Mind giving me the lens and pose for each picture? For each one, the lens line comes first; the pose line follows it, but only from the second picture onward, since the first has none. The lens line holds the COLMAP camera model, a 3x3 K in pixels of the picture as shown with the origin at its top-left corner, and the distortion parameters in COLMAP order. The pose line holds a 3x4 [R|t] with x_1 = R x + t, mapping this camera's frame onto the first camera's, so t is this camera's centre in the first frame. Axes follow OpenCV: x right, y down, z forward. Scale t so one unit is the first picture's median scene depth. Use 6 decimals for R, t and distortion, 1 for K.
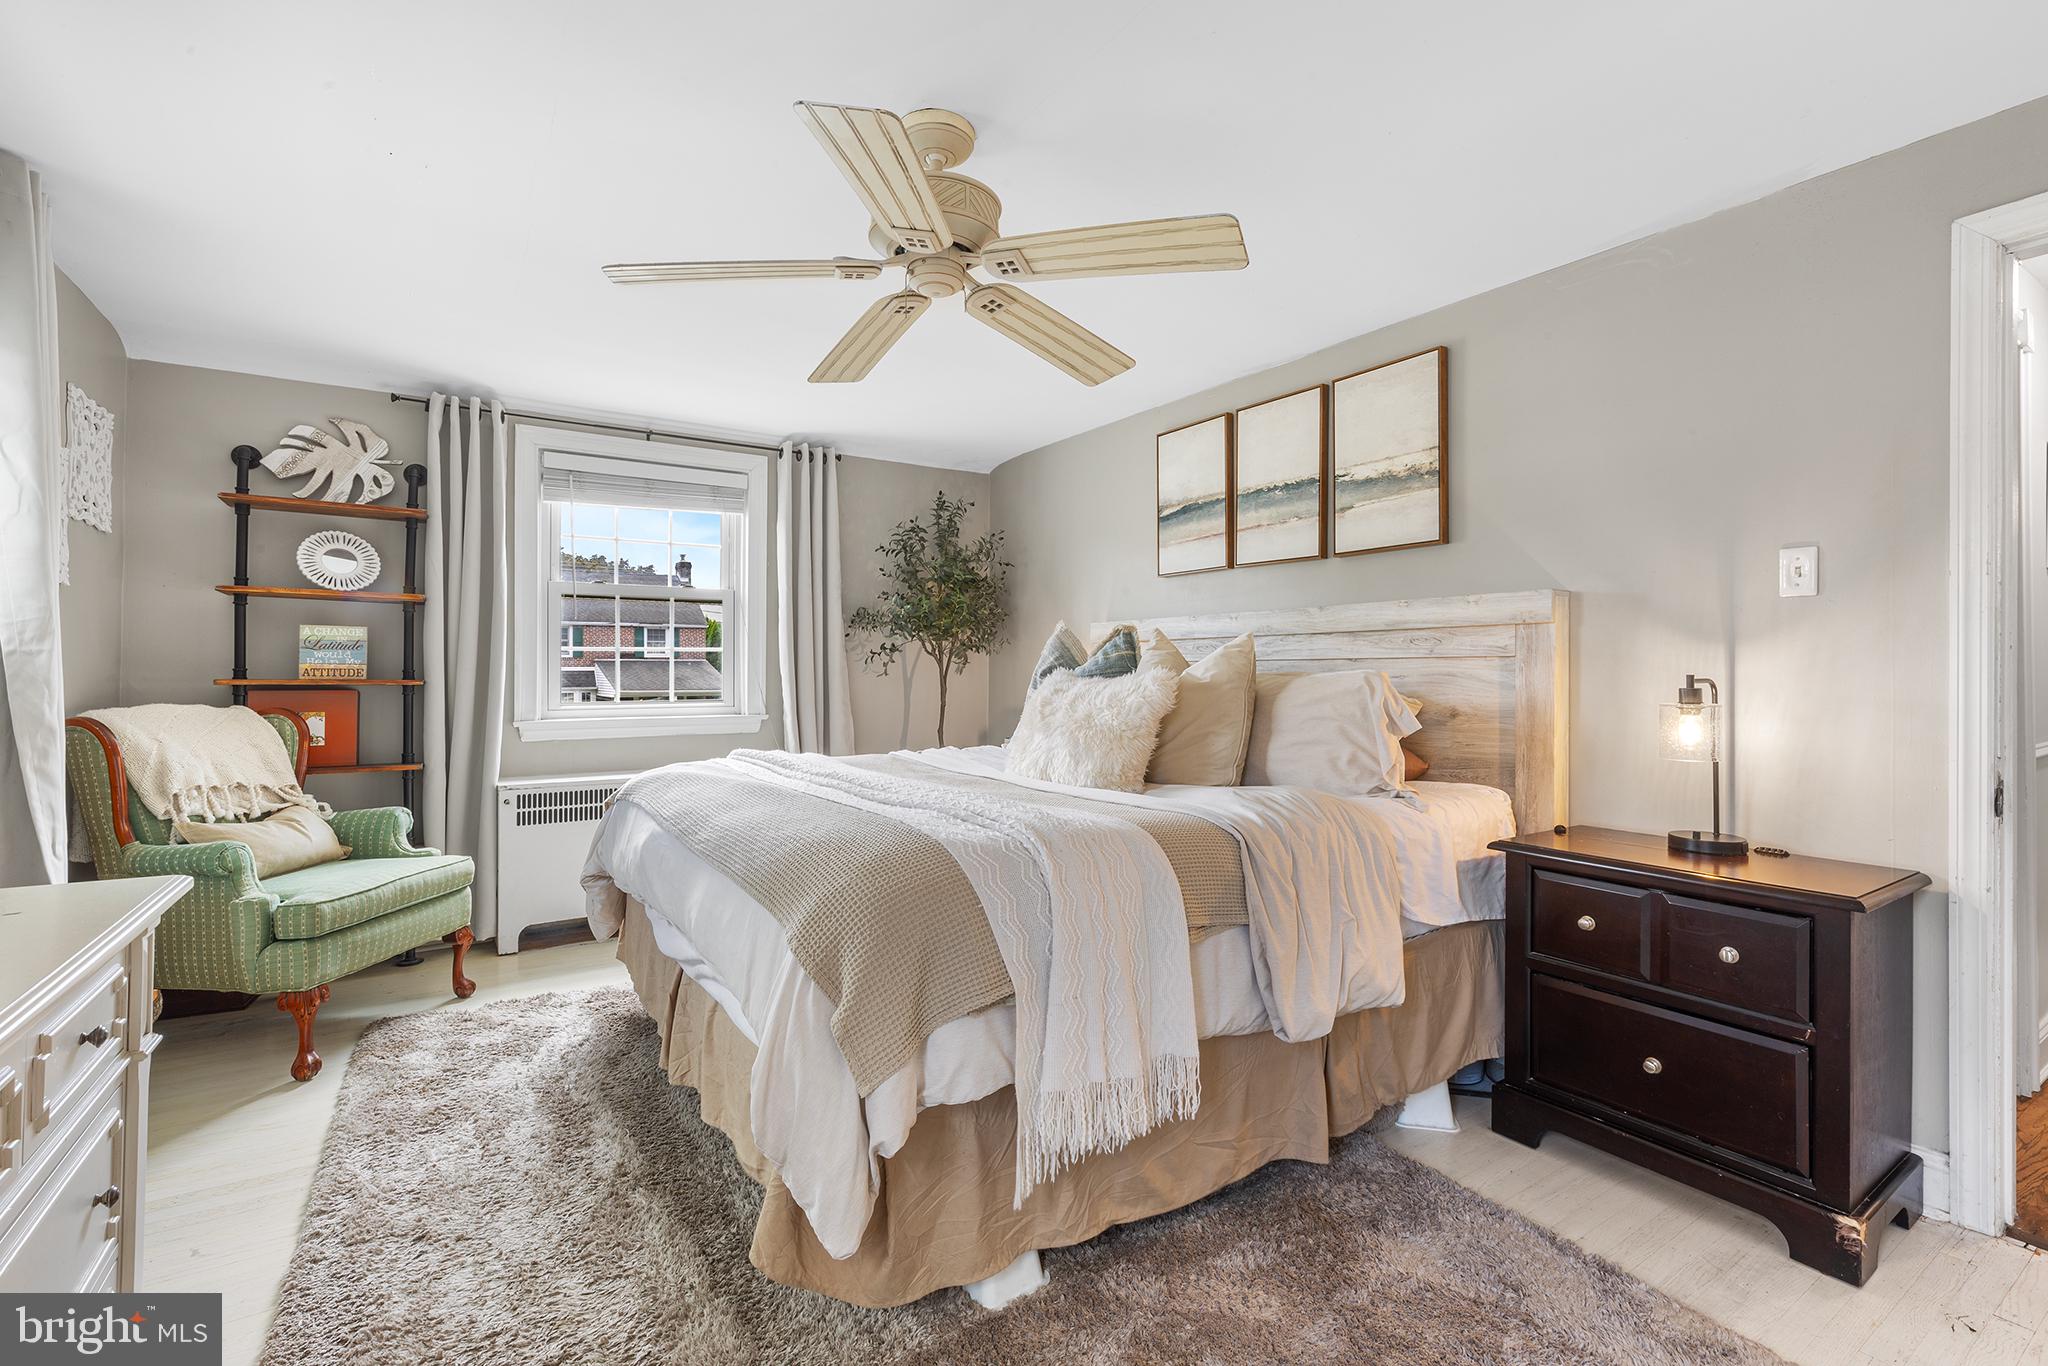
lens RADIAL K [[920.5, 0, 1030.6], [0, 920.5, 667.7], [0, 0, 1]] dist [0.011176, -0.002866]
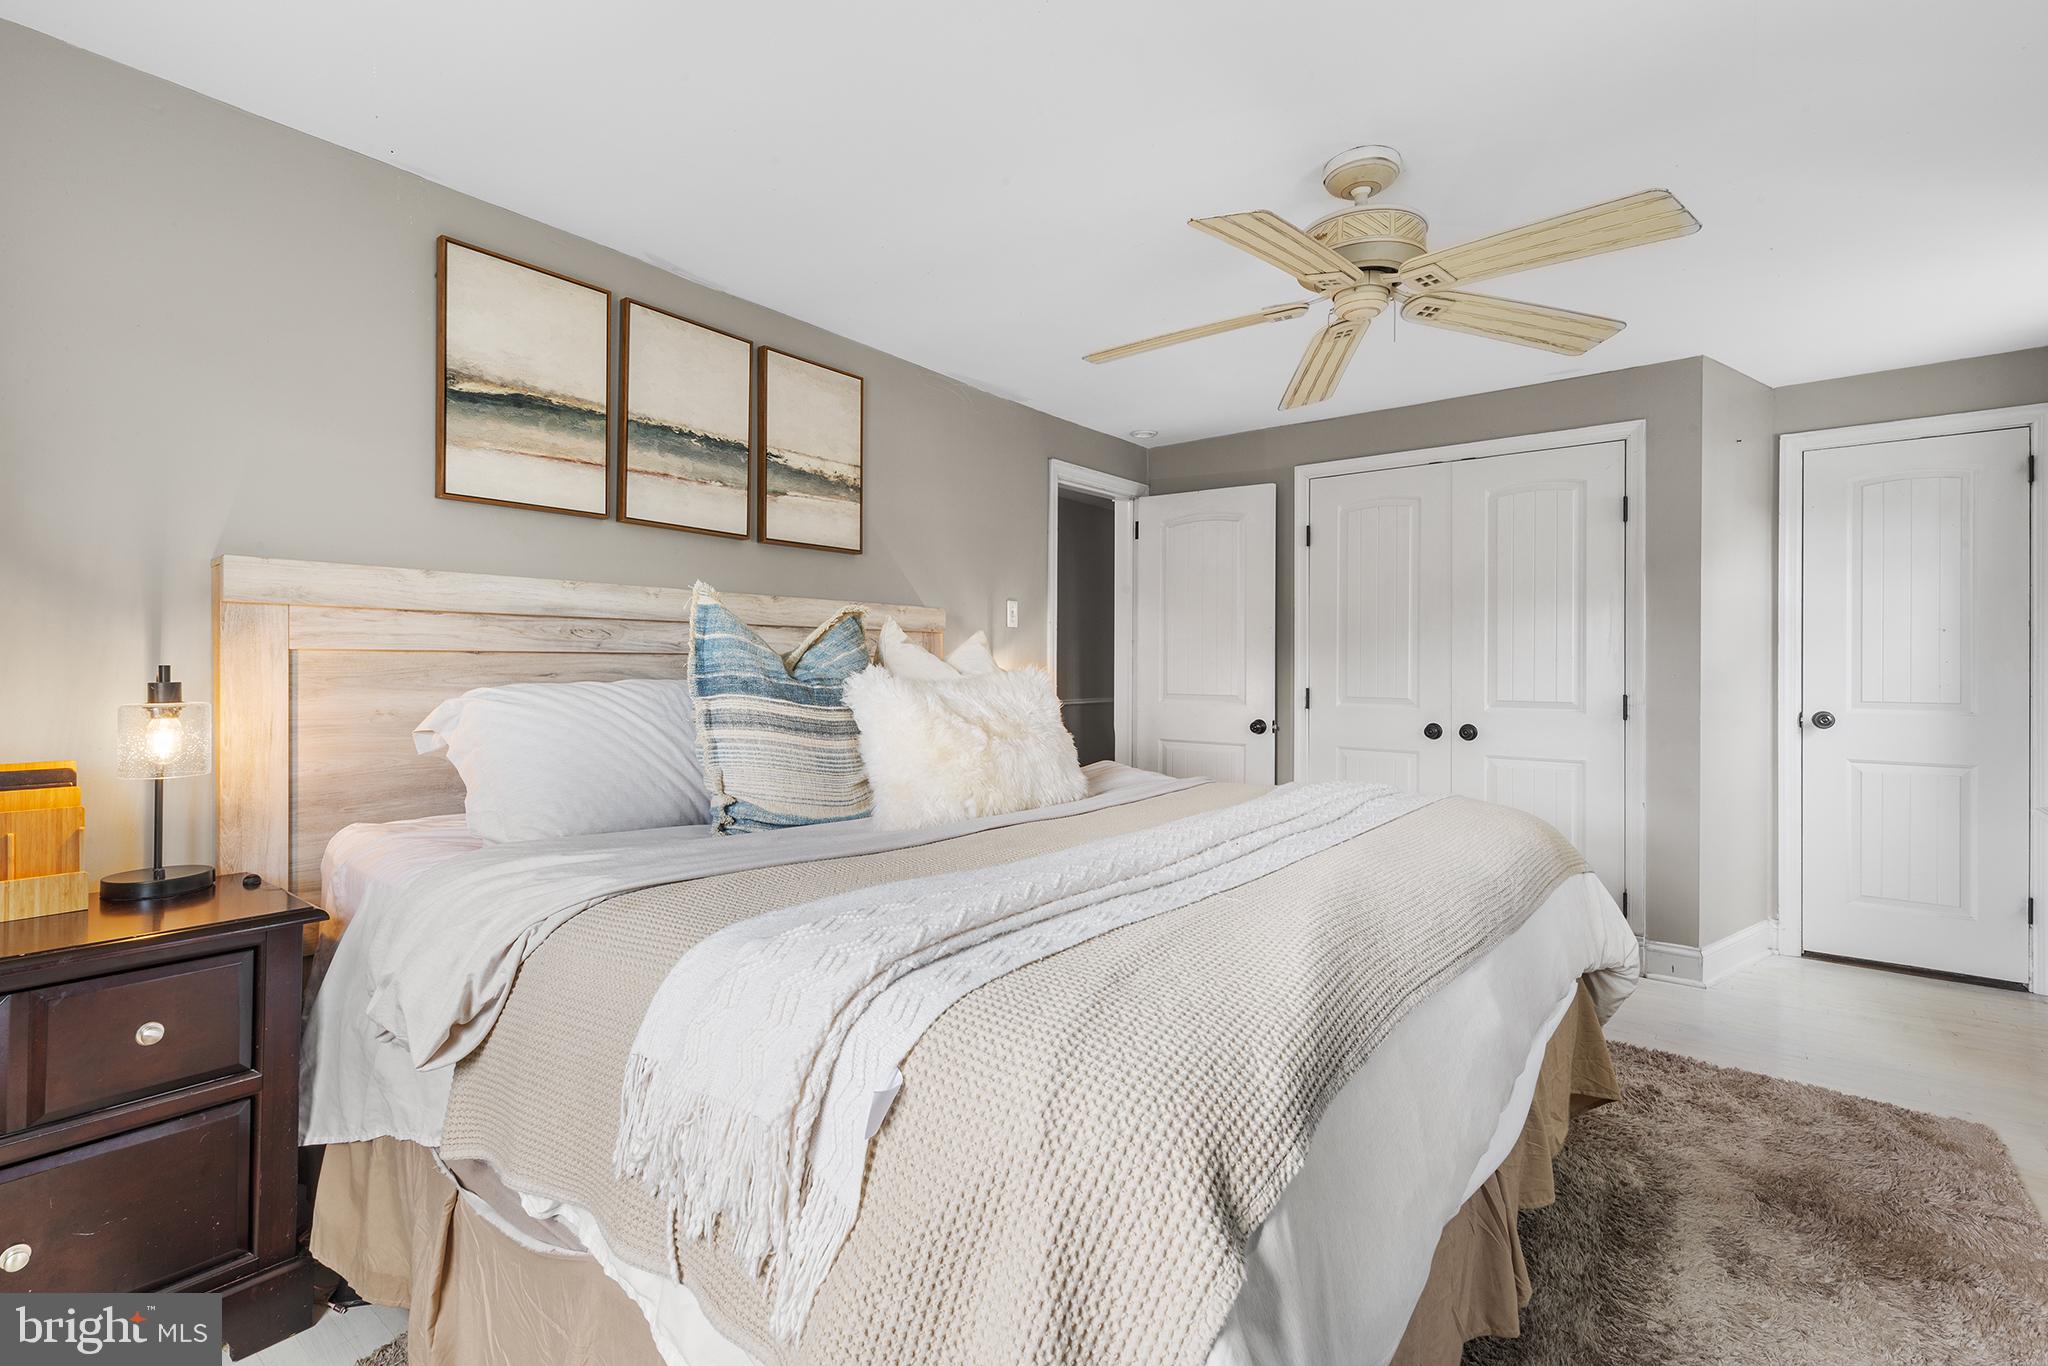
lens RADIAL K [[920.5, 0, 1027.9], [0, 920.5, 665.0], [0, 0, 1]] dist [0.011176, -0.002866]
pose [[-0.321810, -0.002474, 0.946801, -0.568609], [-0.007275, 0.999974, 0.000140, -0.001942], [-0.946776, -0.006843, -0.321819, 0.980288]]
